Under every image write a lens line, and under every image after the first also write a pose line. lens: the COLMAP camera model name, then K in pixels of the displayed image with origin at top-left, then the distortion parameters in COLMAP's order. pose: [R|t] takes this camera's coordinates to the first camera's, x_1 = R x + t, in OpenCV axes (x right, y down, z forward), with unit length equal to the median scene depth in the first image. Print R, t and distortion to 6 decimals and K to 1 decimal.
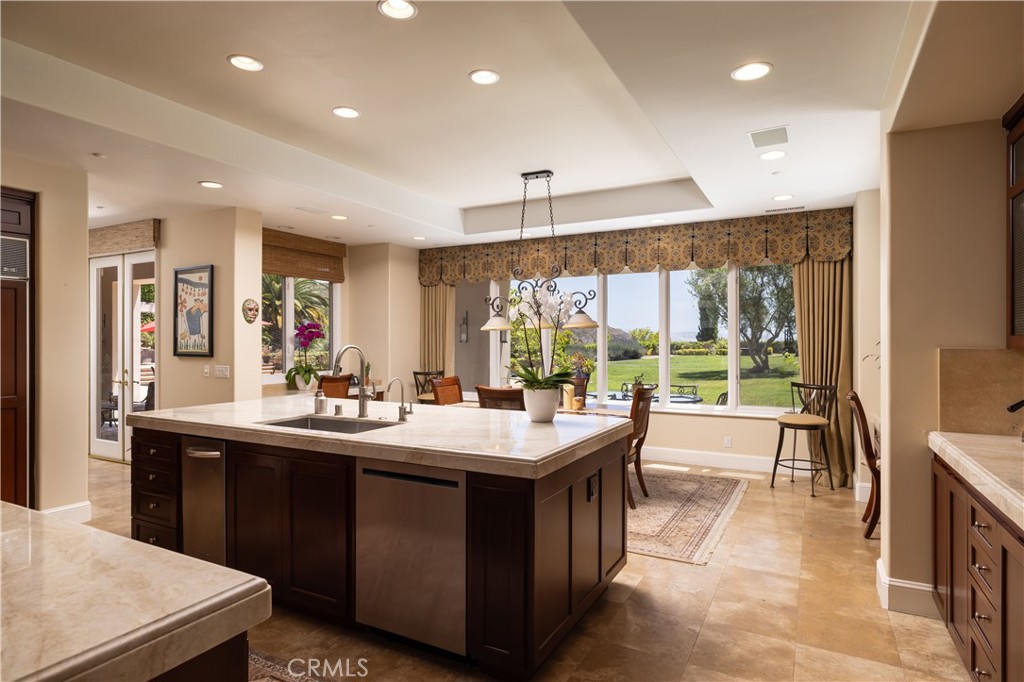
lens RADIAL K [[555.3, 0, 512.4], [0, 555.3, 342.6], [0, 0, 1]] dist [-0.013156, 0.000353]
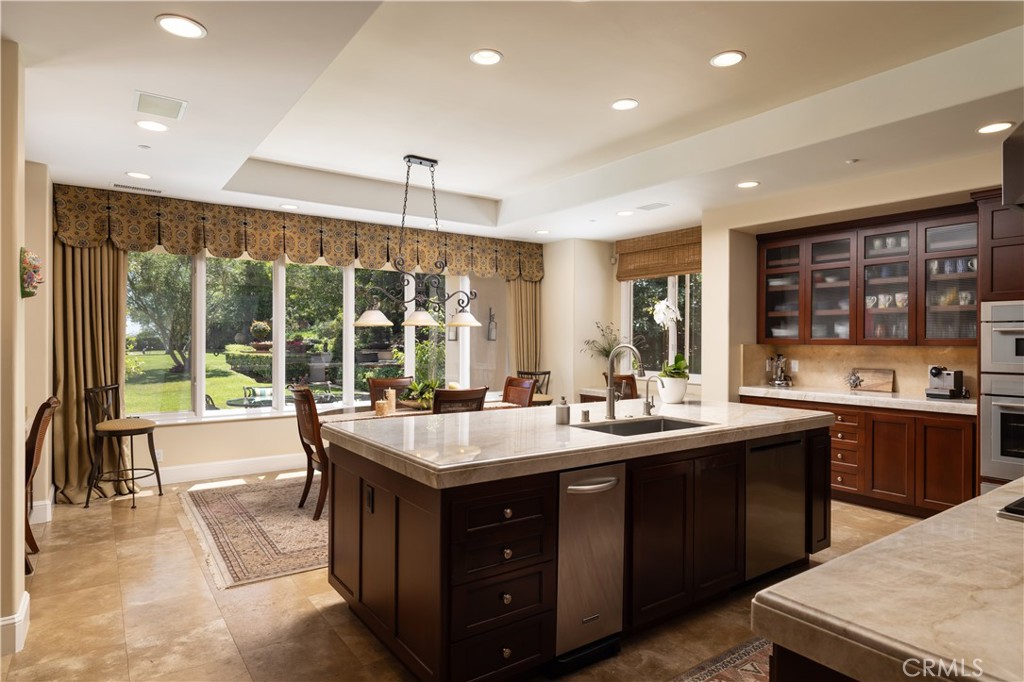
lens RADIAL K [[583.1, 0, 512.4], [0, 583.1, 338.9], [0, 0, 1]] dist [0.003883, -0.000312]
pose [[0.440969, 0.001395, 0.897521, -0.722495], [-0.002148, 0.999998, -0.000499, -0.003072], [-0.897520, -0.001707, 0.440971, 0.402858]]
